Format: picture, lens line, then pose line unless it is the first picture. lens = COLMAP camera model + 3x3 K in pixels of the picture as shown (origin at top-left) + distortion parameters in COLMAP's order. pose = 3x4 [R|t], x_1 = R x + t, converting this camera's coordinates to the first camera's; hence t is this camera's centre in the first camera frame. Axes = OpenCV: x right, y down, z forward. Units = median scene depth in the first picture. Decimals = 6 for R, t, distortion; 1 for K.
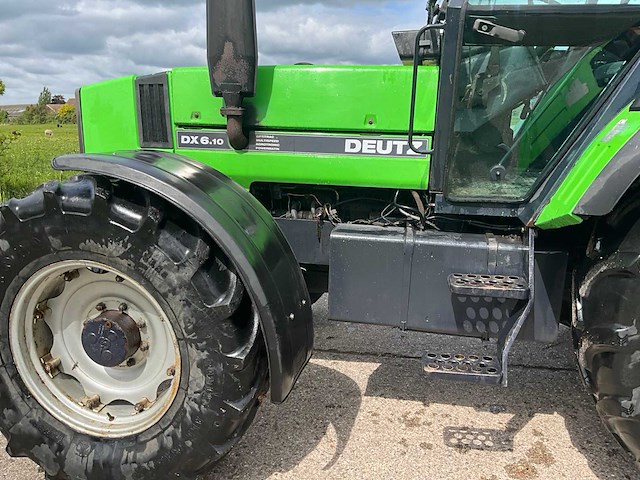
lens RADIAL K [[527.1, 0, 322.0], [0, 527.1, 239.1], [0, 0, 1]] dist [0.070933, -0.138091]
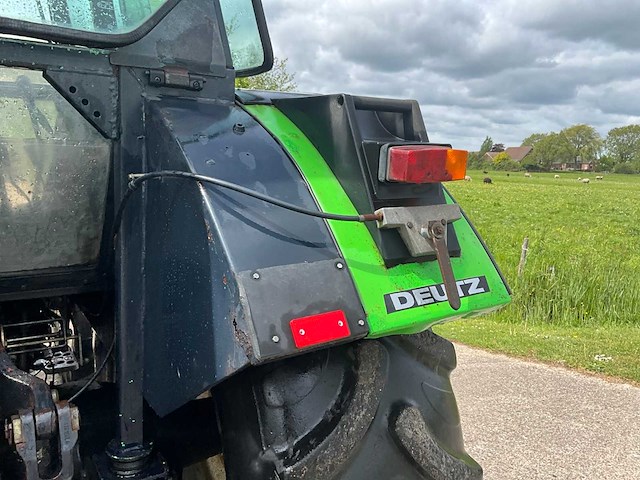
lens RADIAL K [[527.1, 0, 317.6], [0, 527.1, 250.6], [0, 0, 1]] dist [0.070933, -0.138091]
pose [[0.703954, 0.153079, -0.693553, 1.363825], [-0.198974, 0.979900, 0.014323, -0.288715], [0.681806, 0.127916, 0.720263, 0.945333]]
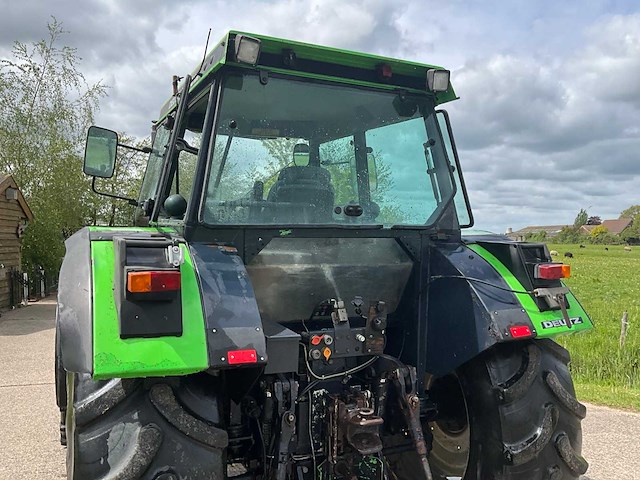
lens RADIAL K [[527.1, 0, 318.6], [0, 527.1, 235.2], [0, 0, 1]] dist [0.070933, -0.138091]
pose [[0.588158, 0.014605, -0.808614, 1.683620], [-0.197099, 0.972279, -0.125802, -0.215796], [0.784361, 0.233368, 0.574733, 0.344896]]
